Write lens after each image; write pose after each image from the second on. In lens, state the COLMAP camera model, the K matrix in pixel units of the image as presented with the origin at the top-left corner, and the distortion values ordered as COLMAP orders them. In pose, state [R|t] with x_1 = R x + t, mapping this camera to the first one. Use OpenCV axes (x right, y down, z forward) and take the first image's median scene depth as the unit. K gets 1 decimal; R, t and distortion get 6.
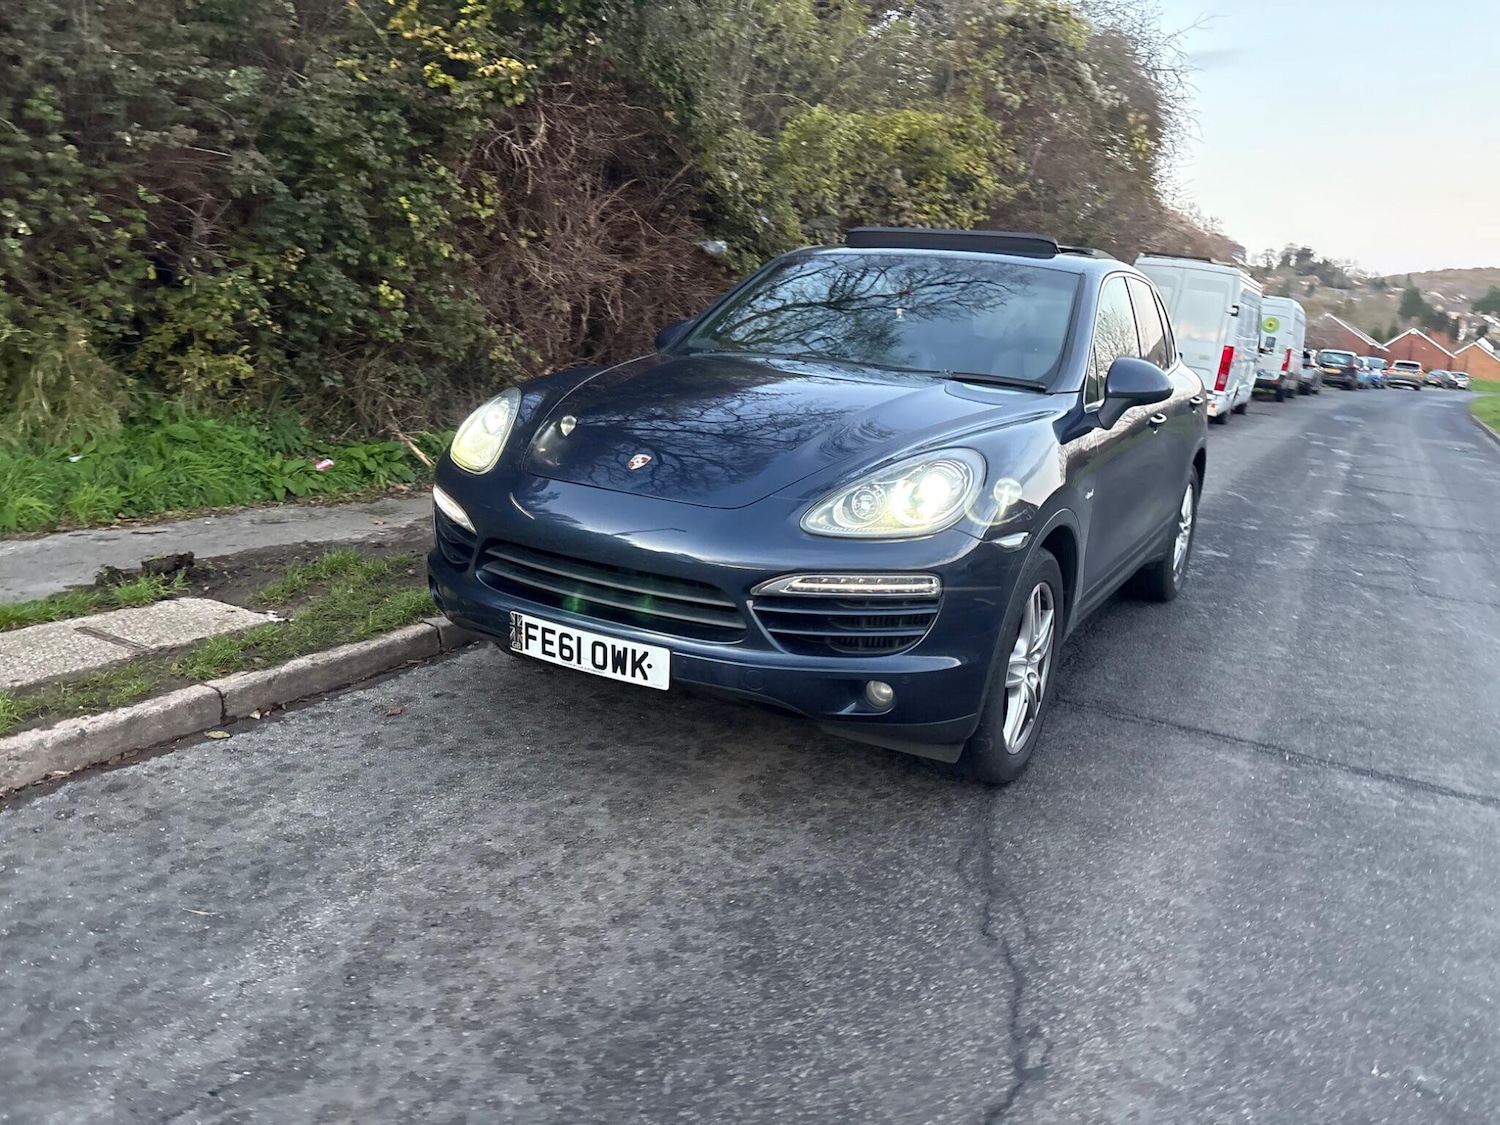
lens RADIAL K [[1181.5, 0, 764.4], [0, 1181.5, 534.1], [0, 0, 1]] dist [0.036359, -0.041409]
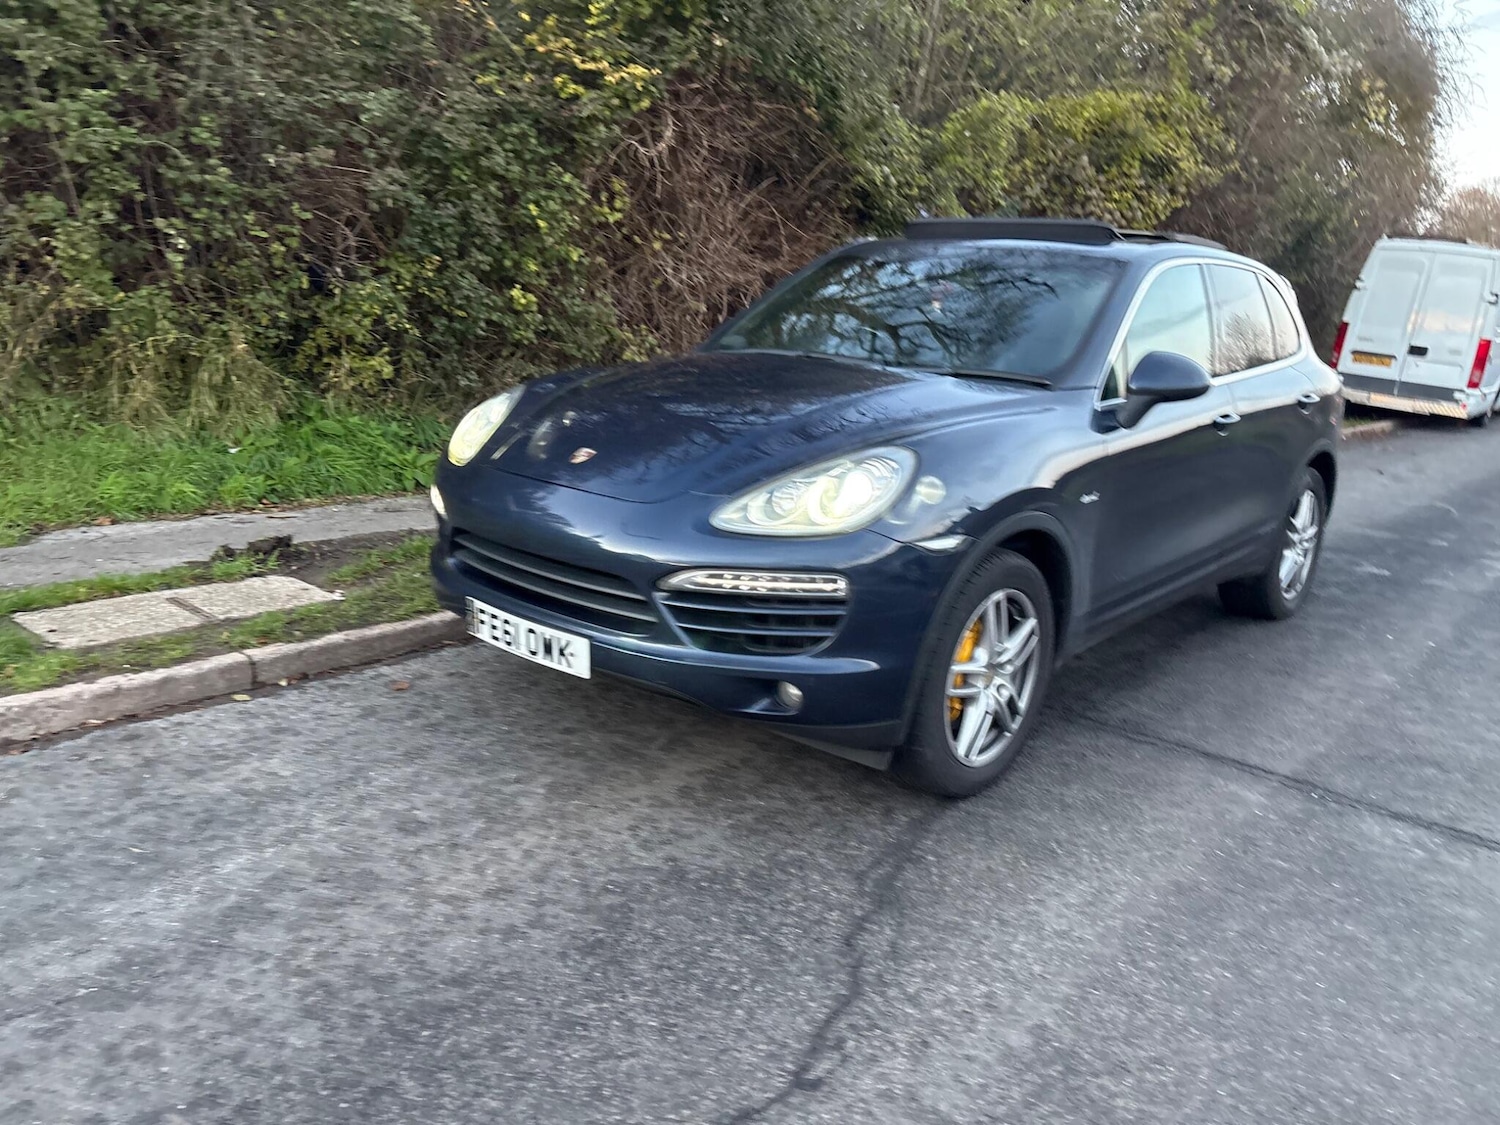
lens RADIAL K [[1188.0, 0, 763.7], [0, 1188.0, 553.9], [0, 0, 1]] dist [0.045194, -0.050321]
pose [[0.973093, 0.031134, -0.228299, 0.169066], [-0.027829, 0.999456, 0.017686, 0.000831], [0.228726, -0.010857, 0.973430, 0.017046]]
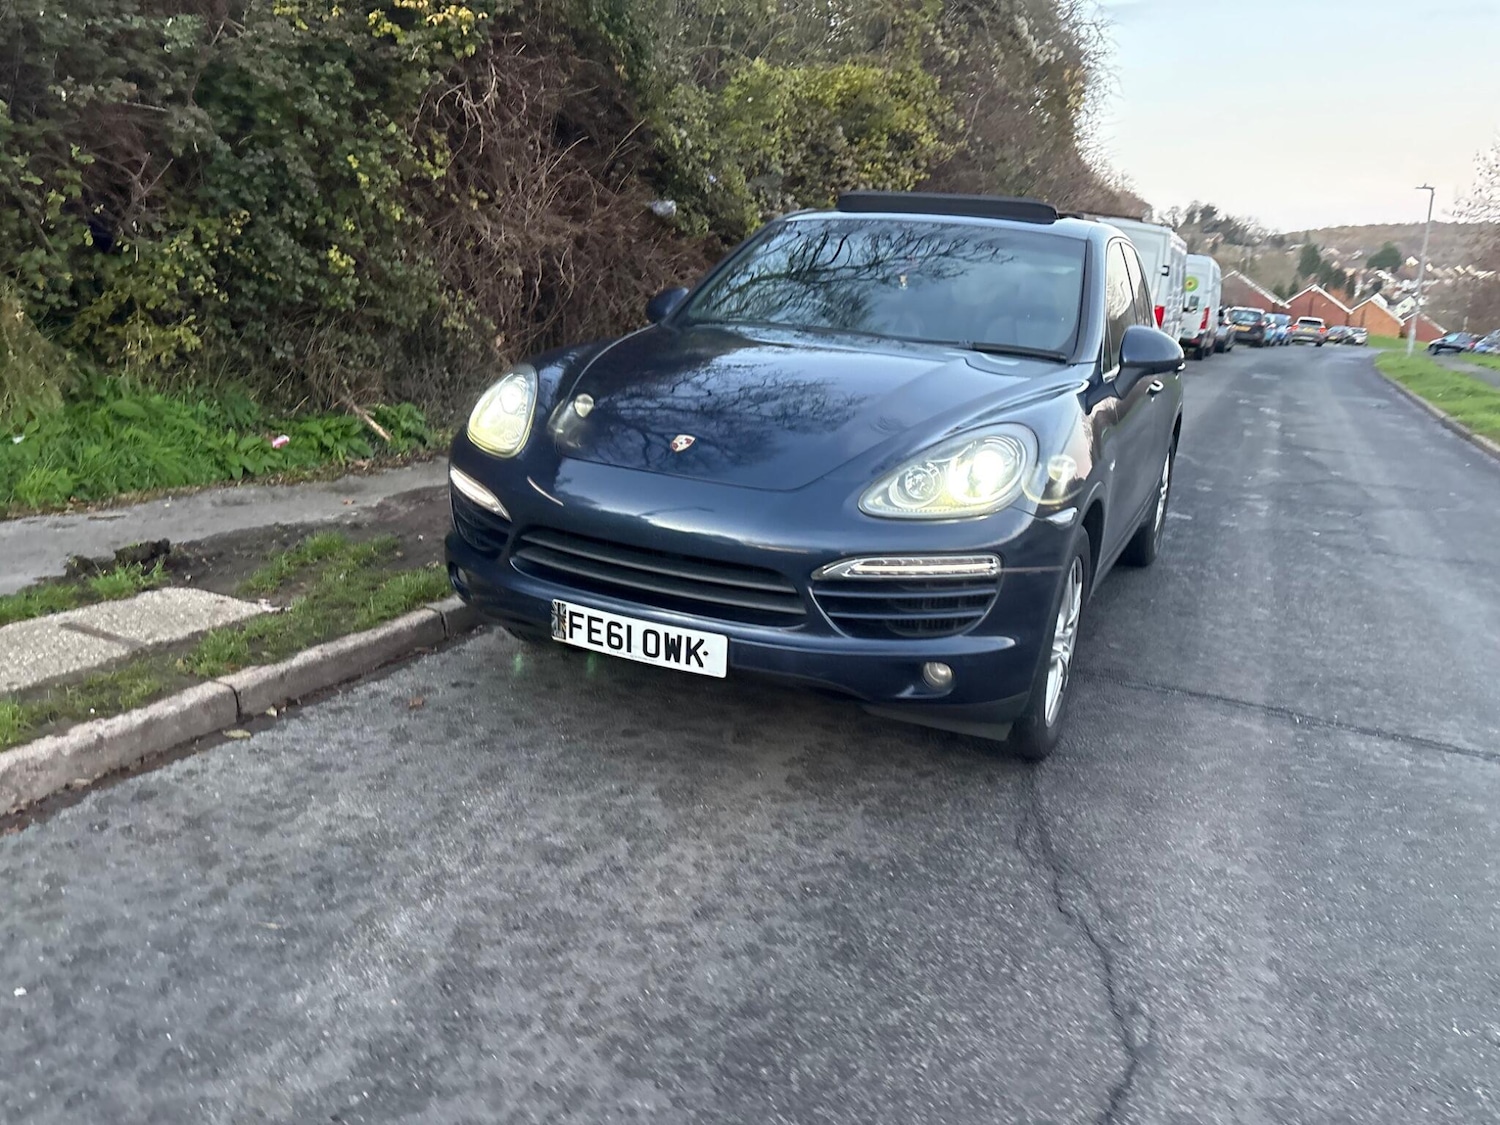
lens RADIAL K [[1182.1, 0, 750.0], [0, 1182.1, 562.5], [0, 0, 1]] dist [0.025647, -0.008247]
pose [[0.997163, -0.021426, 0.072163, -0.073182], [0.017256, 0.998172, 0.057930, -0.010978], [-0.073272, -0.056520, 0.995709, 0.016781]]
